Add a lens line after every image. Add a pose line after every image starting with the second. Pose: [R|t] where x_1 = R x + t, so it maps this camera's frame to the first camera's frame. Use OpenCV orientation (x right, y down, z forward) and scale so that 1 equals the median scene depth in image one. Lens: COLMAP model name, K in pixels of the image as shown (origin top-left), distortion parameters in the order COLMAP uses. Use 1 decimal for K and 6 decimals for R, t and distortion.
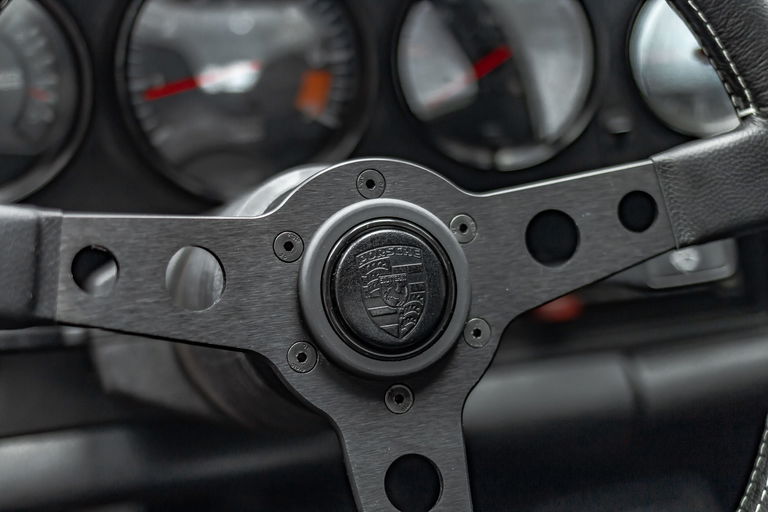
lens RADIAL K [[1253.7, 0, 384.0], [0, 1253.7, 256.0], [0, 0, 1]] dist [-0.056282, -0.060754]
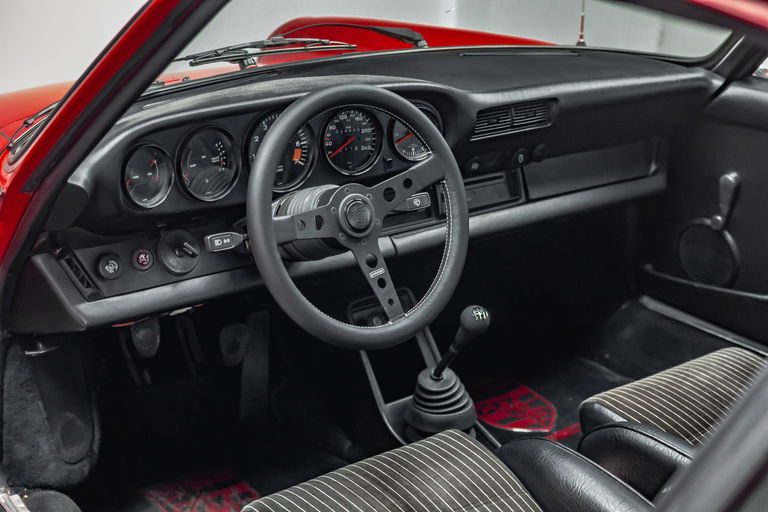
lens RADIAL K [[1253.7, 0, 384.0], [0, 1253.7, 256.0], [0, 0, 1]] dist [-0.056282, -0.060754]
pose [[0.956050, -0.078582, 0.282475, -0.934468], [0.062787, 0.995937, 0.064555, -0.087131], [-0.286400, -0.043982, 0.957100, -2.563188]]
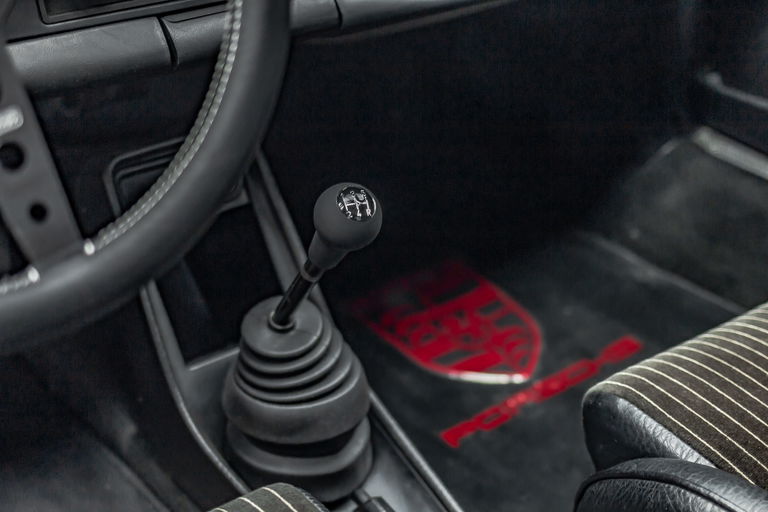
lens RADIAL K [[1253.7, 0, 384.0], [0, 1253.7, 256.0], [0, 0, 1]] dist [-0.056282, -0.060754]
pose [[0.957892, -0.116364, 0.262494, 0.079732], [0.054752, 0.971449, 0.230845, 0.054756], [-0.281861, -0.206752, 0.936914, -0.393990]]
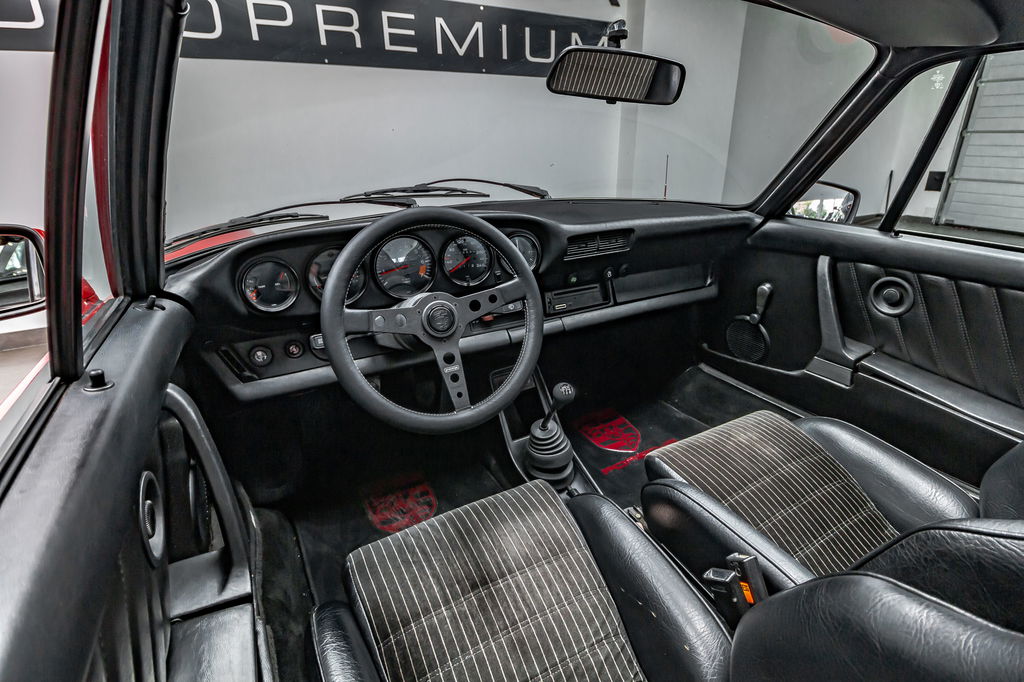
lens RADIAL K [[493.0, 0, 515.5], [0, 493.0, 332.8], [0, 0, 1]] dist [-0.011049, -0.000046]
pose [[0.991419, -0.069953, 0.110427, 0.067592], [0.060931, 0.994680, 0.083065, -0.055027], [-0.115650, -0.075623, 0.990407, -0.826310]]
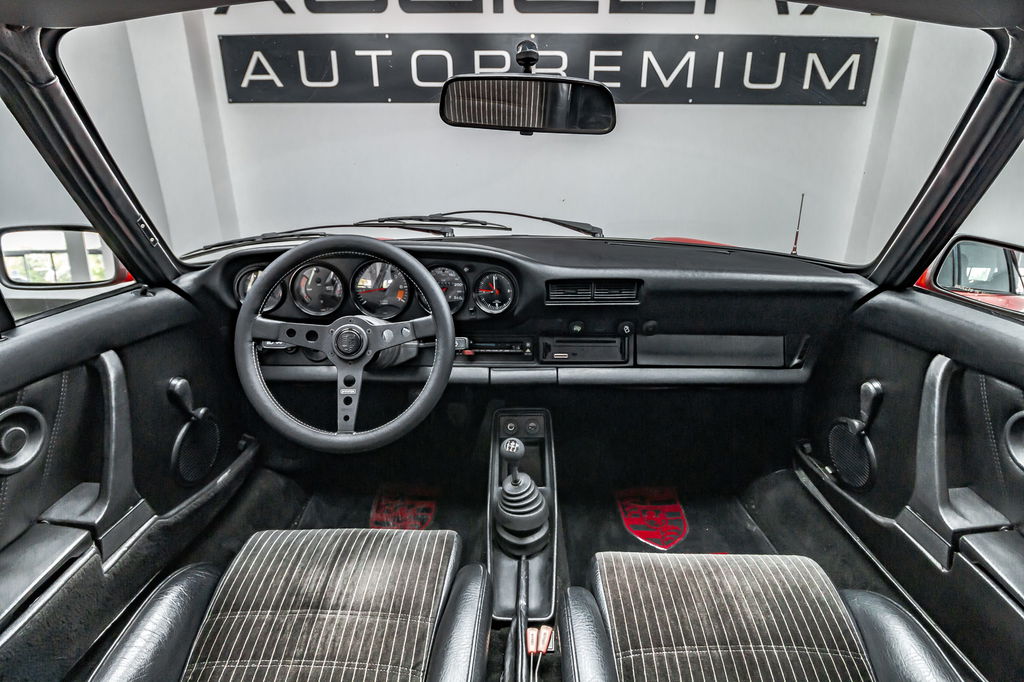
lens RADIAL K [[487.9, 0, 512.0], [0, 487.9, 328.5], [0, 0, 1]] dist [-0.022294, 0.000042]
pose [[0.918624, 0.104958, -0.380937, 1.195438], [-0.099570, 0.994453, 0.033885, -0.140588], [0.382381, 0.006802, 0.923980, -0.504198]]
